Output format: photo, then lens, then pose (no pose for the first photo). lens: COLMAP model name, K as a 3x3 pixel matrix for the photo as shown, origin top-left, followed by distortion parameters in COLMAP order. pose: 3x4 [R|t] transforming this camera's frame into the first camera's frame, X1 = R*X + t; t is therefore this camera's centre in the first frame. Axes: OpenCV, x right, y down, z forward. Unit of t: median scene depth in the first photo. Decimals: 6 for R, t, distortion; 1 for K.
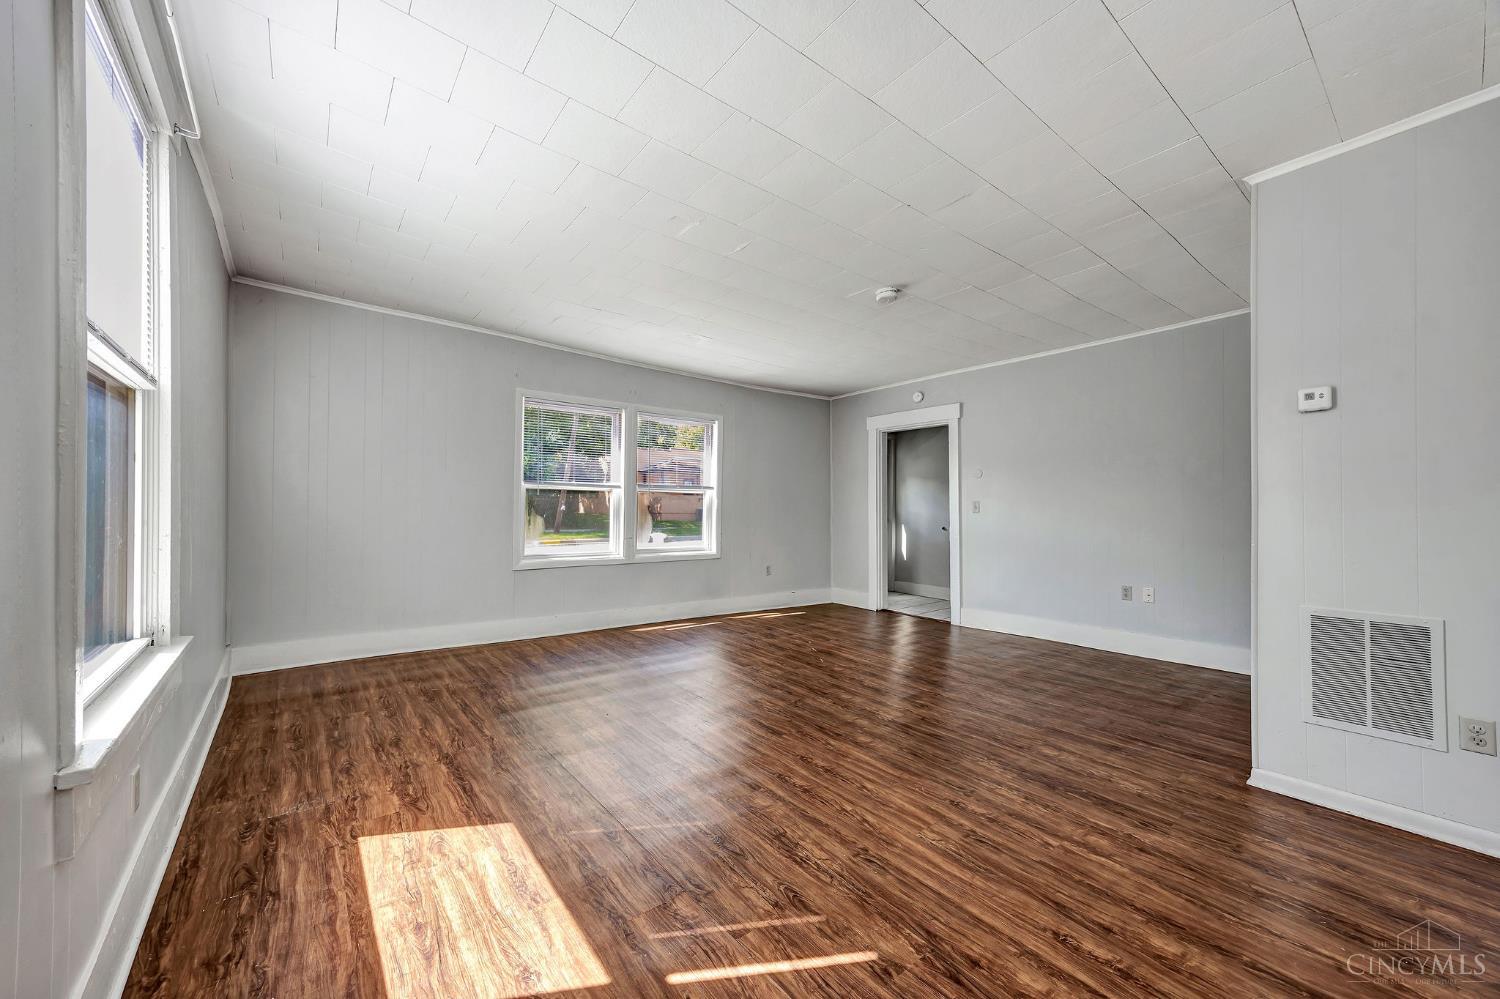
lens RADIAL K [[575.1, 0, 756.4], [0, 575.1, 501.2], [0, 0, 1]] dist [0.008572, -0.000362]
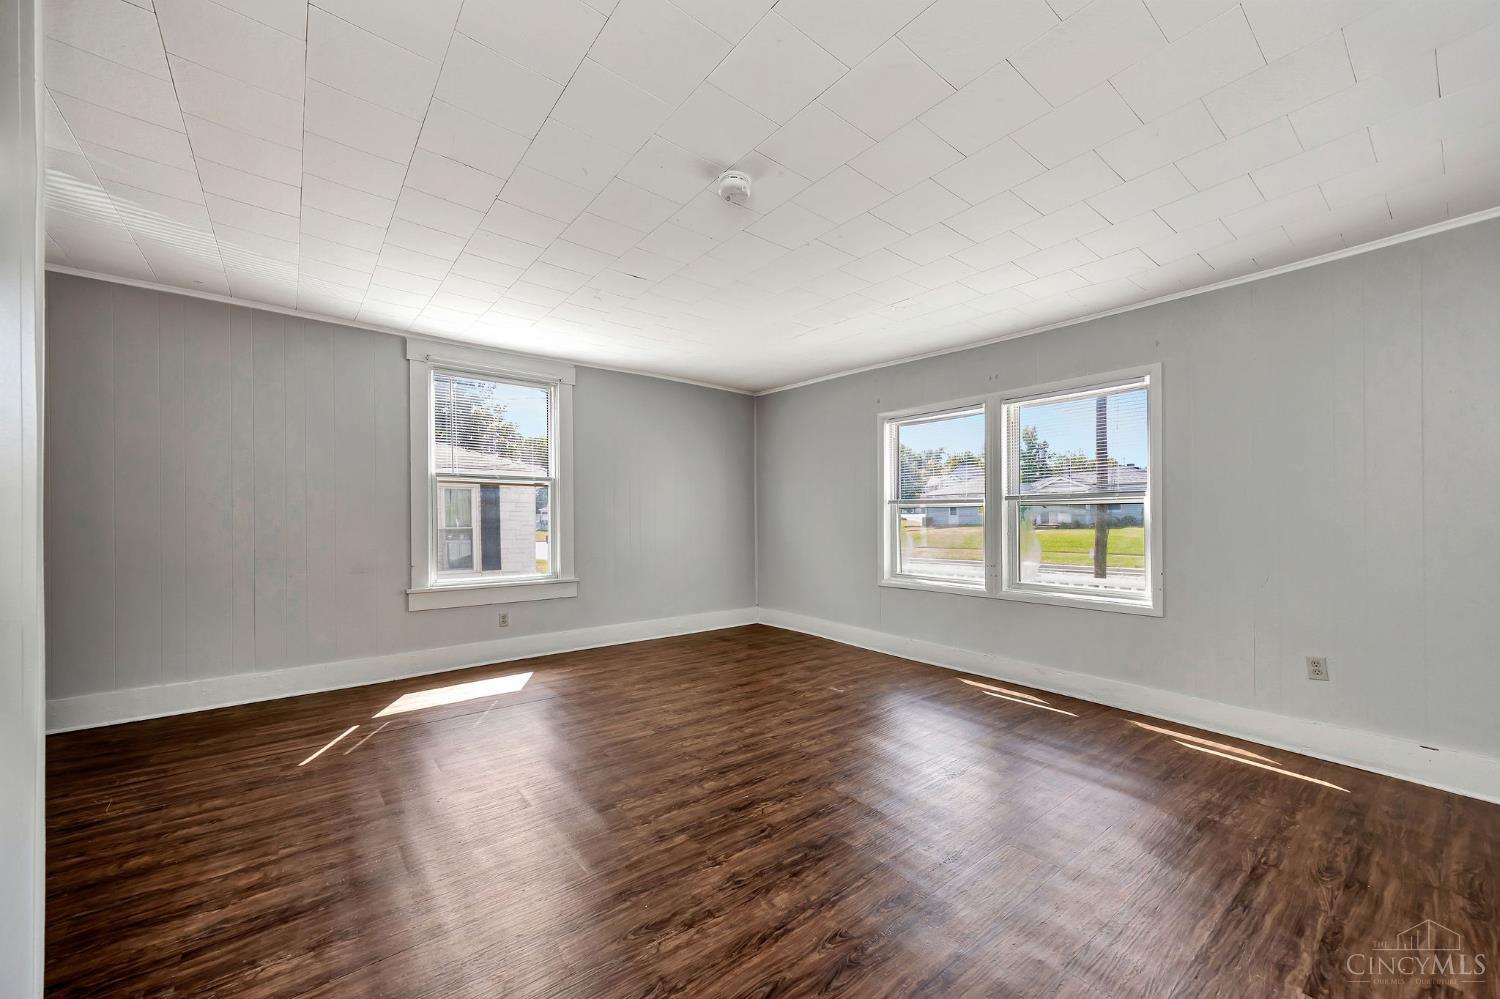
lens RADIAL K [[575.1, 0, 753.4], [0, 575.1, 510.7], [0, 0, 1]] dist [0.008572, -0.000362]
pose [[-0.000522, -0.026068, -0.999660, 1.311754], [0.011277, 0.999596, -0.026072, 0.012316], [0.999936, -0.011286, -0.000228, 1.543272]]
